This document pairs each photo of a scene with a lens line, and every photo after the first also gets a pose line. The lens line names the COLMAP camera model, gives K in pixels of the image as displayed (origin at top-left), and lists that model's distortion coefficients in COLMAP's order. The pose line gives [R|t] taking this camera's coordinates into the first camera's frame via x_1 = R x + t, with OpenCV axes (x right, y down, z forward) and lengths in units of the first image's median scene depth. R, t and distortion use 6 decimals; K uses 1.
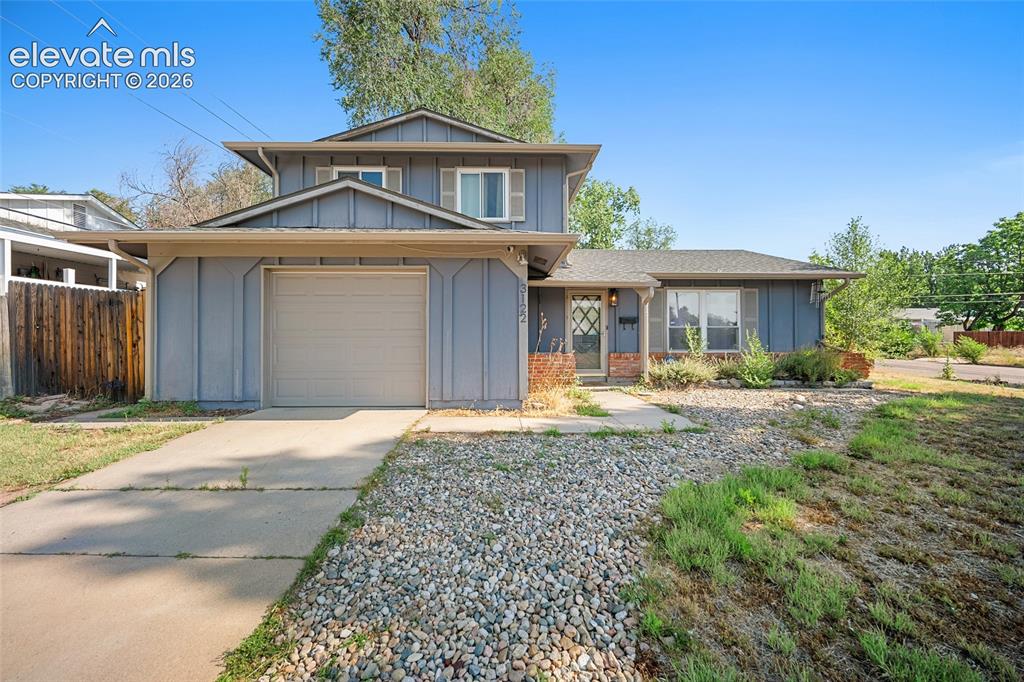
lens RADIAL K [[410.8, 0, 514.8], [0, 410.8, 334.1], [0, 0, 1]] dist [-0.003260, -0.000197]
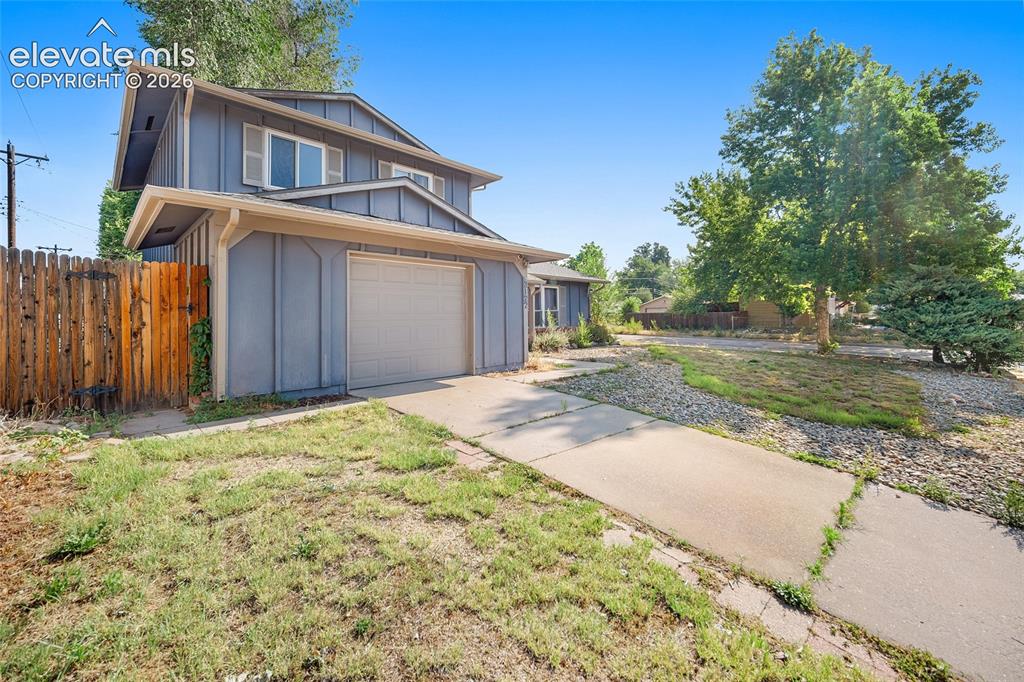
lens RADIAL K [[415.6, 0, 513.1], [0, 415.6, 312.2], [0, 0, 1]] dist [-0.000232, 0.000052]
pose [[0.725012, 0.001059, 0.688736, -0.677934], [0.003691, 0.999978, -0.005423, -0.004508], [-0.688727, 0.006474, 0.724992, -0.014805]]
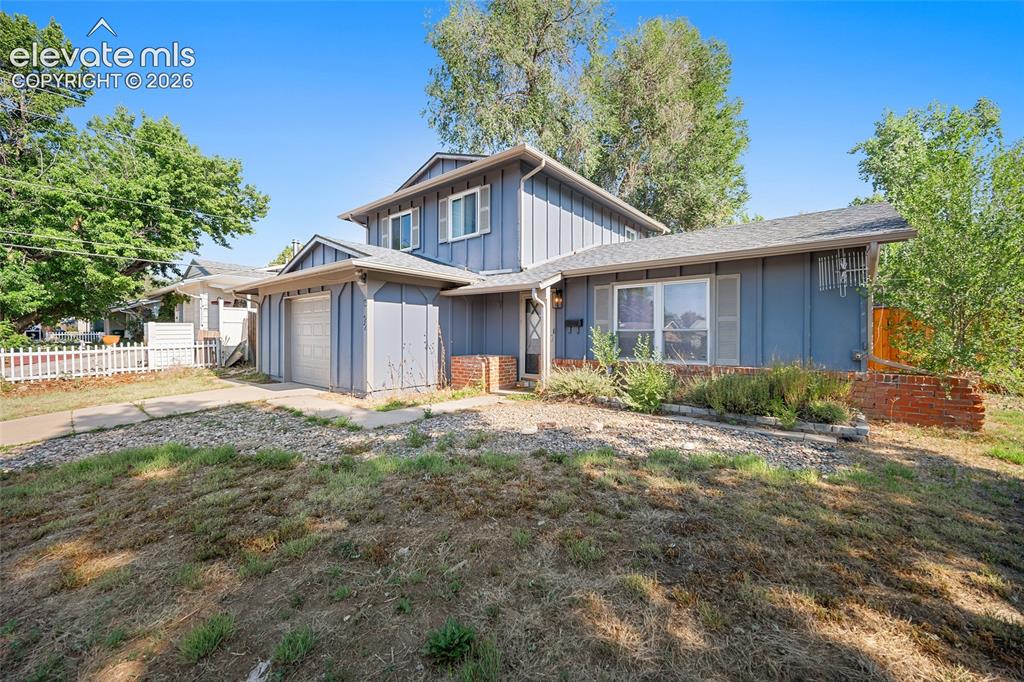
lens RADIAL K [[407.8, 0, 517.3], [0, 407.8, 338.1], [0, 0, 1]] dist [-0.002197, 0.000092]
pose [[0.753615, 0.007201, -0.657277, 0.795493], [0.002070, 0.999909, 0.013328, -0.013197], [0.657313, -0.011405, 0.753531, 0.244973]]
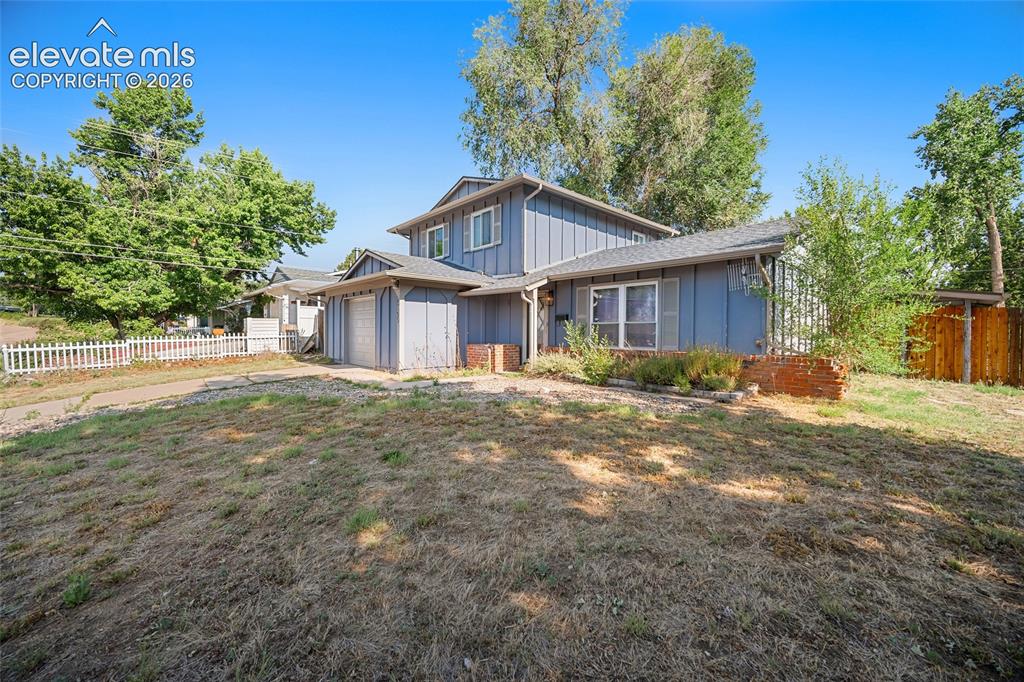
lens RADIAL K [[407.8, 0, 517.3], [0, 407.8, 338.1], [0, 0, 1]] dist [-0.002197, 0.000092]
pose [[0.657711, 0.015990, -0.753101, 1.061142], [-0.000127, 0.999777, 0.021117, -0.001482], [0.753271, -0.013793, 0.657566, 0.183680]]
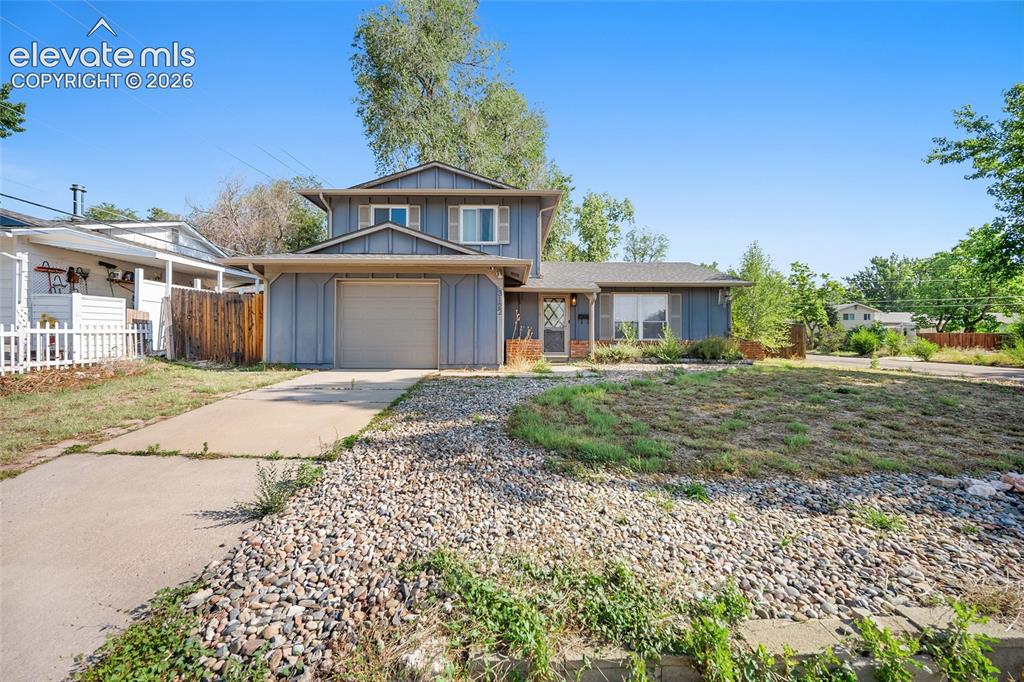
lens RADIAL K [[407.8, 0, 517.3], [0, 407.8, 338.1], [0, 0, 1]] dist [-0.002197, 0.000092]
pose [[0.999902, 0.004383, -0.013263, 0.072385], [-0.004368, 0.999990, 0.001138, 0.039173], [0.013268, -0.001080, 0.999911, -0.373830]]
